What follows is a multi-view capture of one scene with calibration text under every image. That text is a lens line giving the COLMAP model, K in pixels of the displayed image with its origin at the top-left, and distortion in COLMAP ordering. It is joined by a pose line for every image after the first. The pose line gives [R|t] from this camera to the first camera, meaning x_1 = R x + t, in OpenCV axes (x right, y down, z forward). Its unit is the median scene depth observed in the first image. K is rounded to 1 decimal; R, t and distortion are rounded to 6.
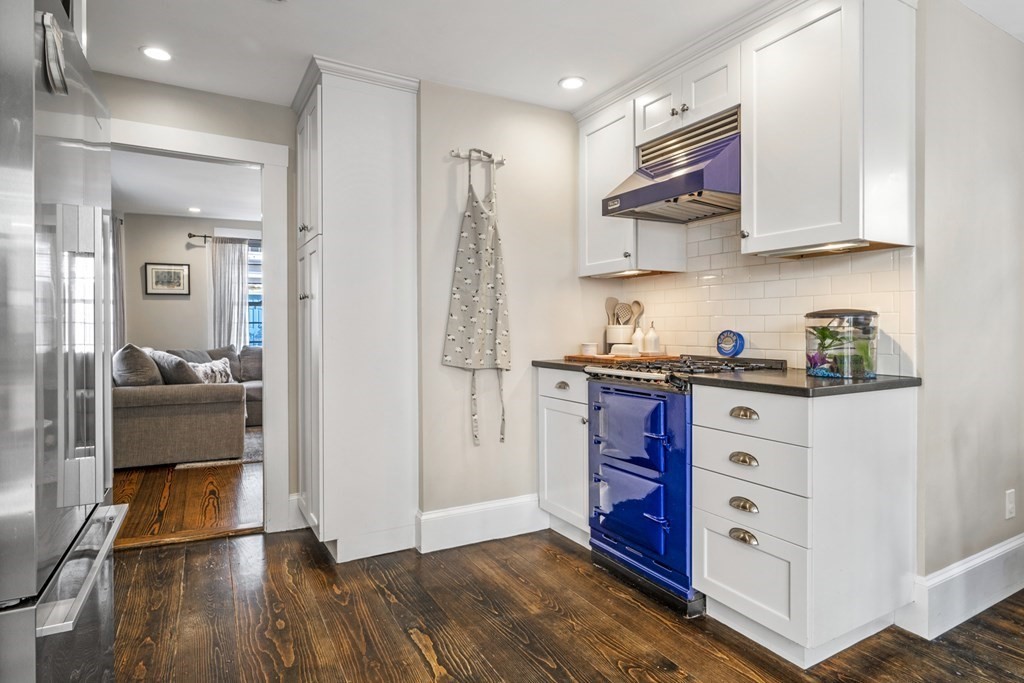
lens RADIAL K [[547.6, 0, 512.0], [0, 547.6, 341.5], [0, 0, 1]] dist [0.002507, 0.000523]
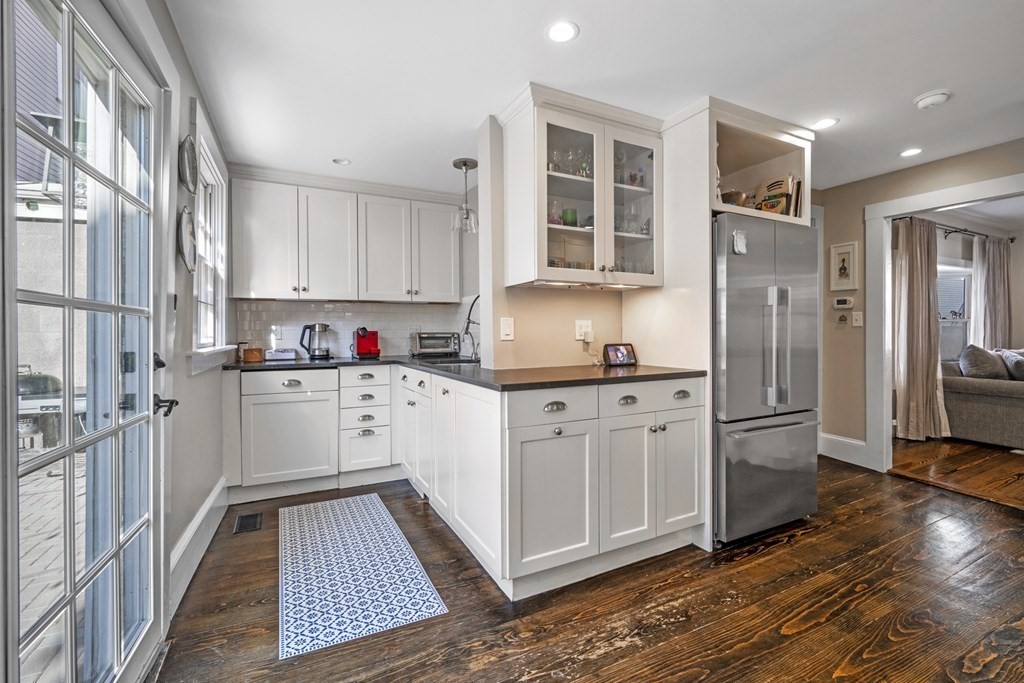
lens RADIAL K [[437.1, 0, 512.0], [0, 437.1, 341.5], [0, 0, 1]] dist [-0.001893, -0.000162]
pose [[-0.058786, 0.012631, -0.998191, 0.386064], [-0.019324, 0.999718, 0.013789, 0.003860], [0.998084, 0.020099, -0.058526, -0.016138]]
